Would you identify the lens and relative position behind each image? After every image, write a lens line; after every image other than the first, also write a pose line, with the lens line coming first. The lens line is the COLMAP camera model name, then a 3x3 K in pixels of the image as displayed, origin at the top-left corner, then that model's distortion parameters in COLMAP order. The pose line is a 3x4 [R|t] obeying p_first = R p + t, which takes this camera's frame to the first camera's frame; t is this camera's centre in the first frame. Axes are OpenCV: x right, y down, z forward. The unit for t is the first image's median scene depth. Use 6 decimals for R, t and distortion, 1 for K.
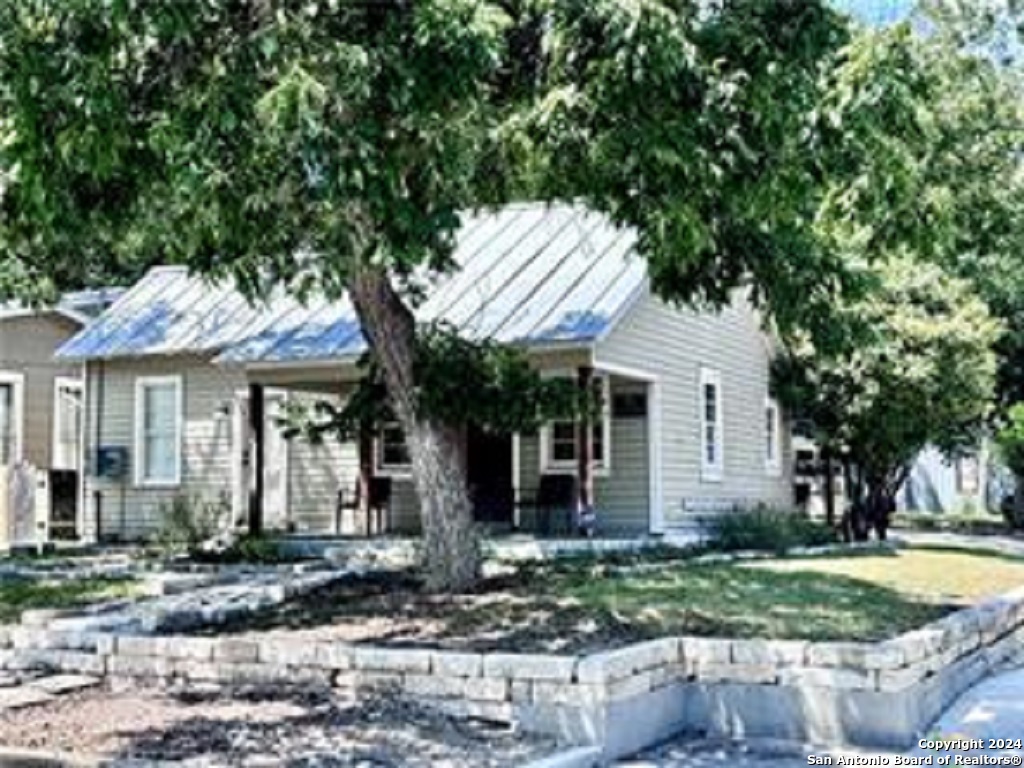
lens RADIAL K [[1480.4, 0, 512.0], [0, 1480.4, 384.0], [0, 0, 1]] dist [0.128432, -0.060409]
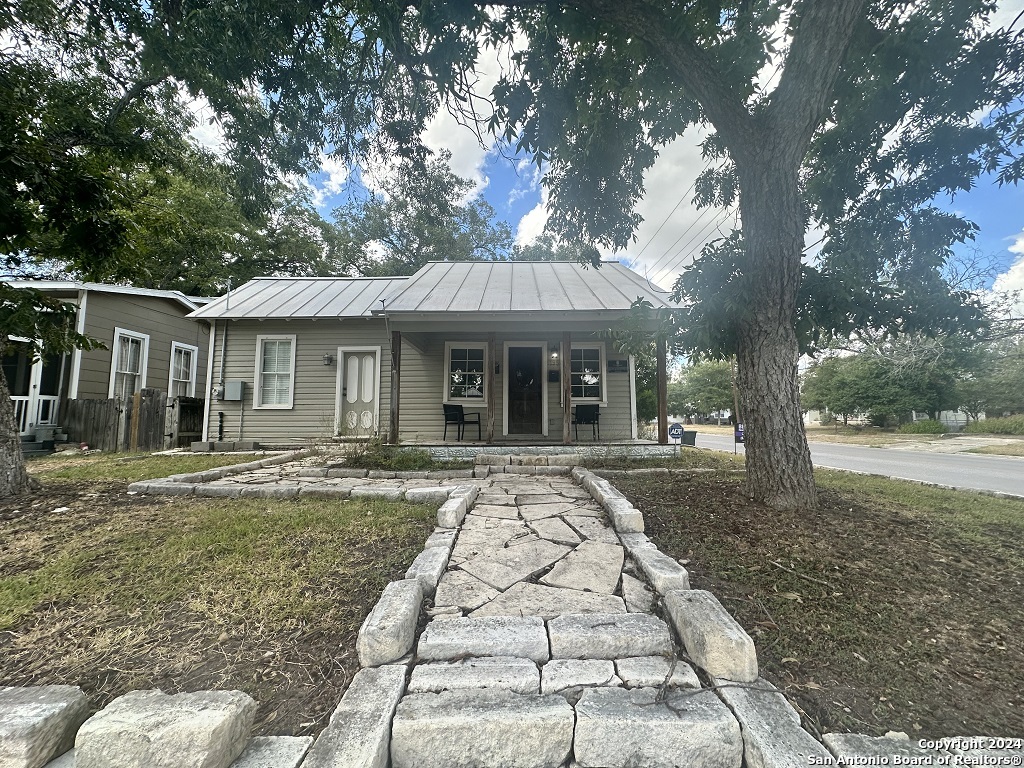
lens RADIAL K [[406.6, 0, 512.0], [0, 406.6, 384.0], [0, 0, 1]] dist [-0.003714, 0.000269]
pose [[0.876325, 0.052683, 0.478831, -0.227069], [-0.041312, 0.998559, -0.034258, 0.048214], [-0.479945, 0.010240, 0.877239, 0.539240]]
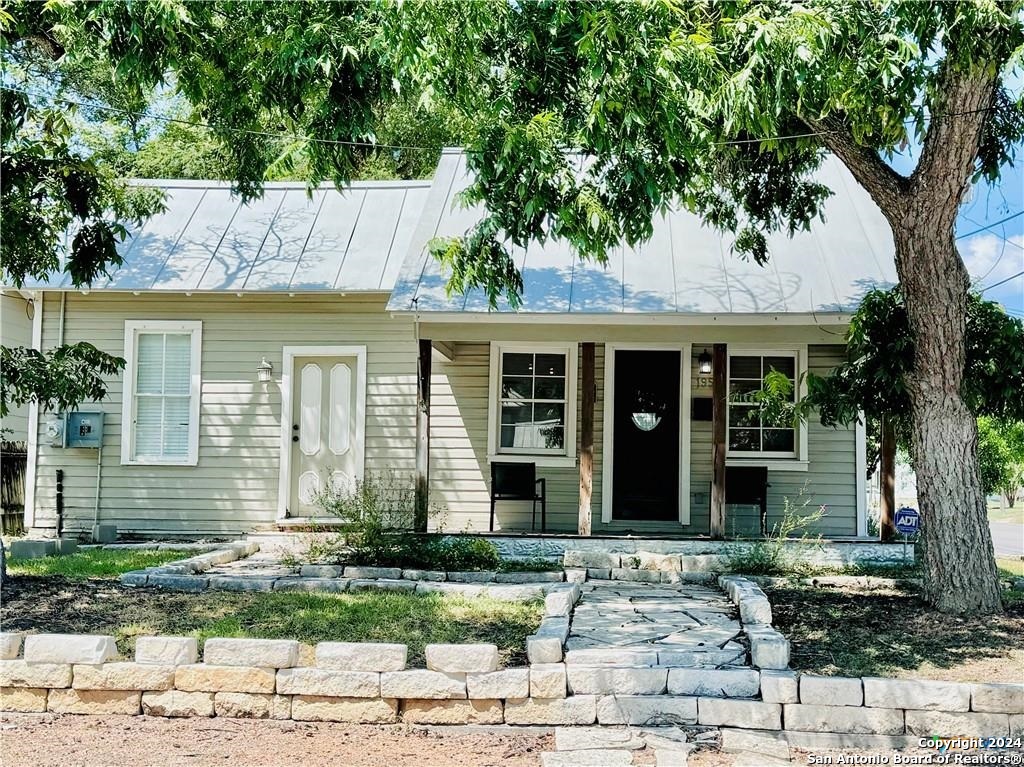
lens RADIAL K [[1480.4, 0, 512.0], [0, 1480.4, 383.5], [0, 0, 1]] dist [0.128432, -0.060409]
pose [[0.902995, 0.052928, 0.426378, -0.405650], [-0.054819, 0.998465, -0.007846, 0.023176], [-0.426139, -0.016289, 0.904511, 0.236387]]
